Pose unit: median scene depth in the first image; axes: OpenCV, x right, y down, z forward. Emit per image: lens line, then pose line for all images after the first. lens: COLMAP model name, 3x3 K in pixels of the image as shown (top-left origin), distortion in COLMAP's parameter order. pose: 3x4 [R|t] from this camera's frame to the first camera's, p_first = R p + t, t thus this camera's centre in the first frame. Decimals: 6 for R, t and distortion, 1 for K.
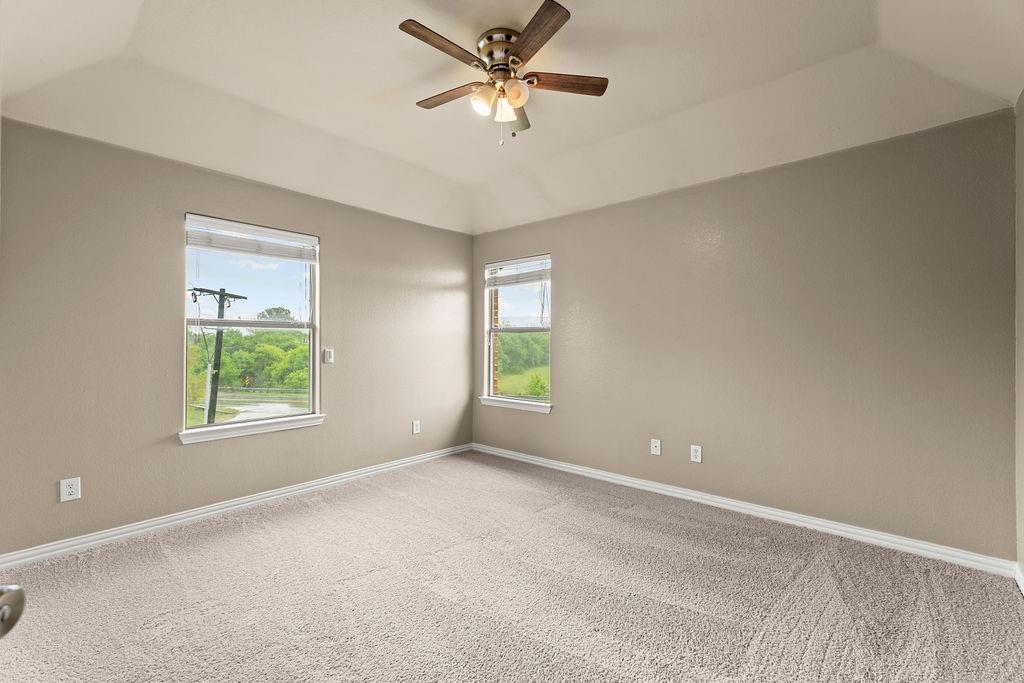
lens RADIAL K [[442.3, 0, 512.0], [0, 442.3, 341.5], [0, 0, 1]] dist [-0.000739, -0.000140]
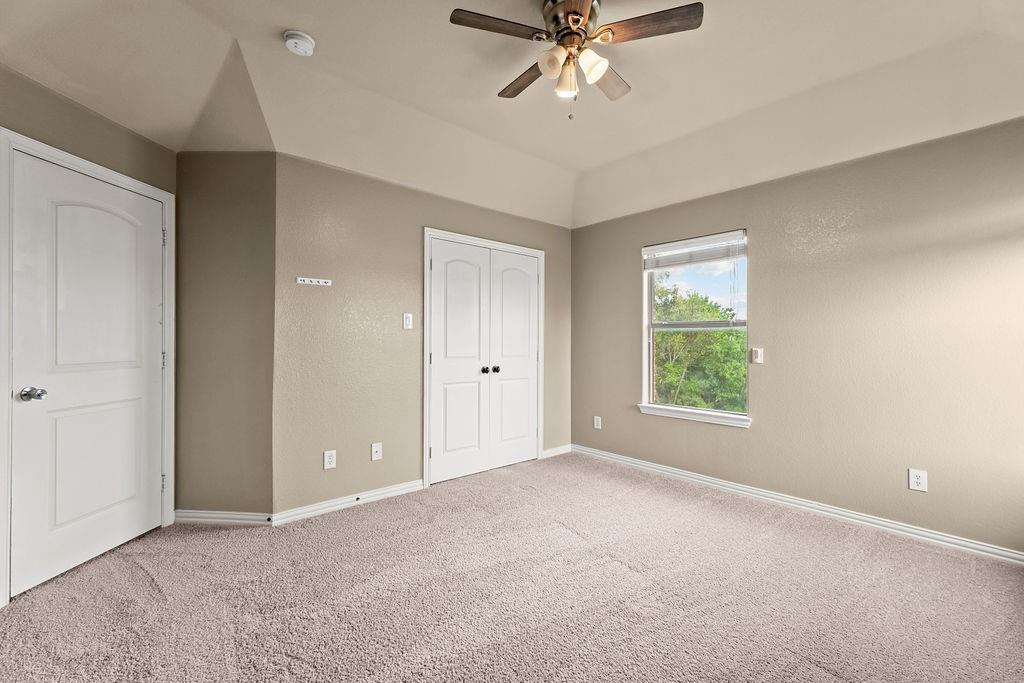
lens RADIAL K [[427.2, 0, 512.0], [0, 427.2, 341.5], [0, 0, 1]] dist [0.001083, 0.000191]
pose [[-0.136416, 0.000527, -0.990652, 0.570769], [-0.005038, 0.999987, 0.001225, 0.005571], [0.990639, 0.005158, -0.136411, 0.672286]]
